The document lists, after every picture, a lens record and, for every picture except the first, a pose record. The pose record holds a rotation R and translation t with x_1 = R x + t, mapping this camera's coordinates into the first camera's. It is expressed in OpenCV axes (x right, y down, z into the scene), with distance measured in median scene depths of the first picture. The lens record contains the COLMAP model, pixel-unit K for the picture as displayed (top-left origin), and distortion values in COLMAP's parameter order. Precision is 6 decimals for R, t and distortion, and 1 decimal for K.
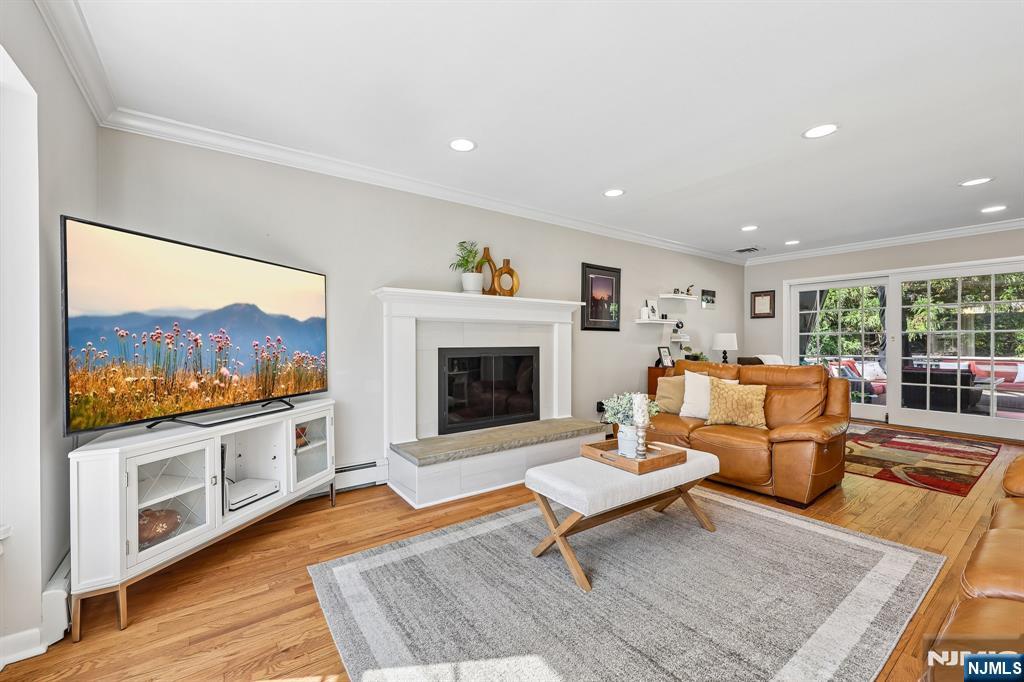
lens RADIAL K [[410.6, 0, 510.3], [0, 410.6, 340.3], [0, 0, 1]] dist [0.003286, 0.000223]
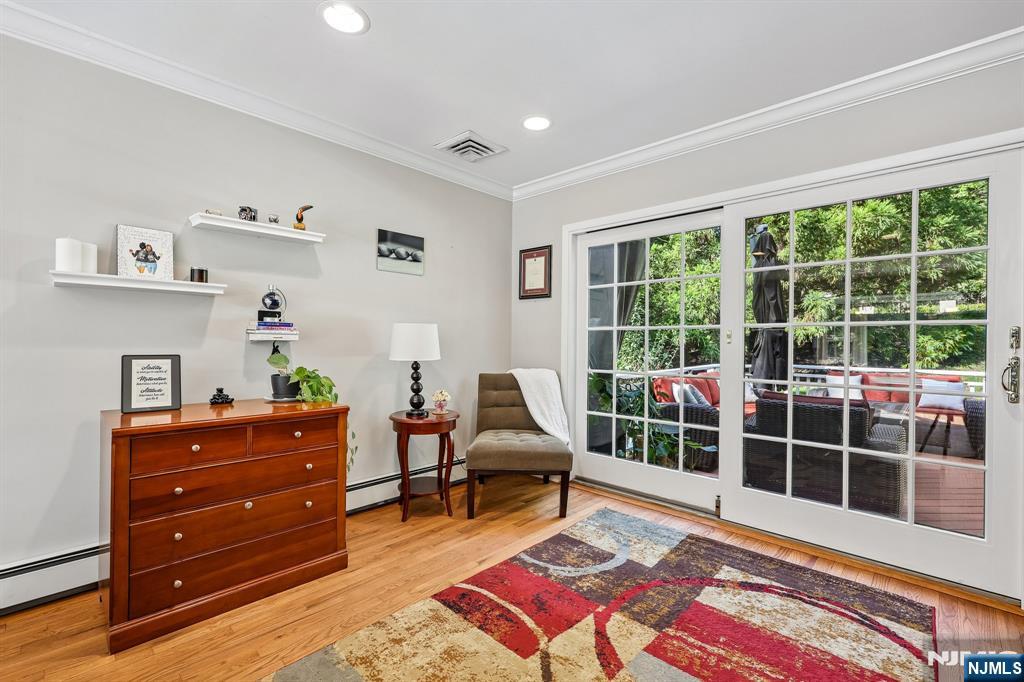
lens RADIAL K [[449.2, 0, 512.7], [0, 449.2, 341.7], [0, 0, 1]] dist [0.005031, 0.000108]
pose [[0.983349, 0.007773, 0.181560, 0.585118], [-0.008076, 0.999967, 0.000930, 0.001329], [-0.181547, -0.002381, 0.983379, 0.533008]]
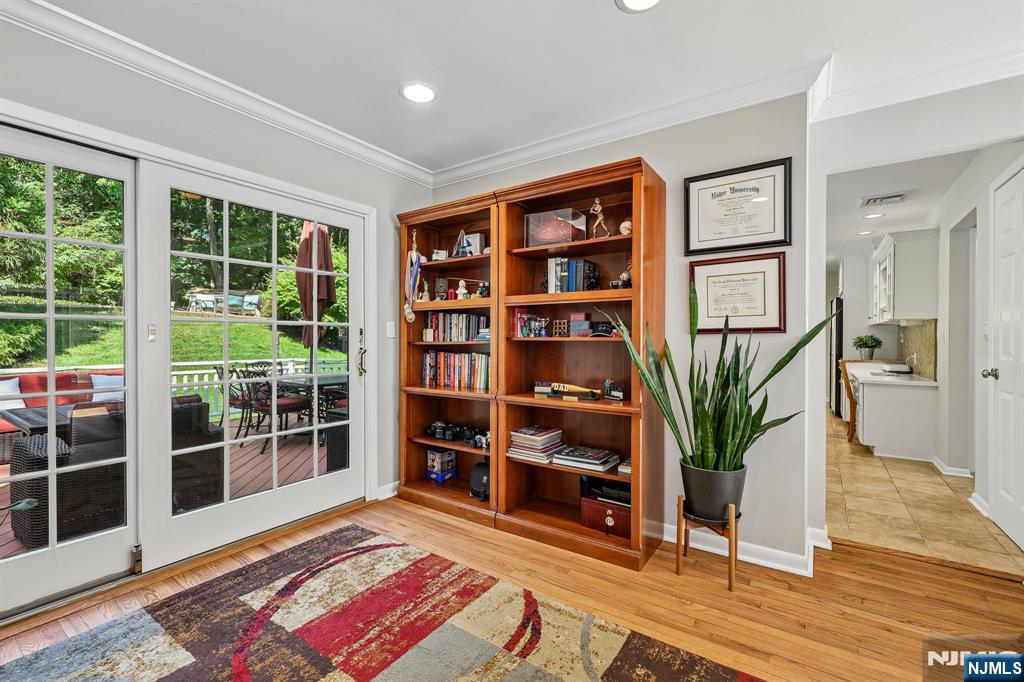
lens RADIAL K [[449.2, 0, 508.9], [0, 449.2, 344.1], [0, 0, 1]] dist [0.005031, 0.000108]
pose [[-0.336212, -0.011326, 0.941718, 0.443079], [0.000111, 0.999927, 0.012066, -0.000699], [-0.941786, 0.004161, -0.336186, 0.825714]]
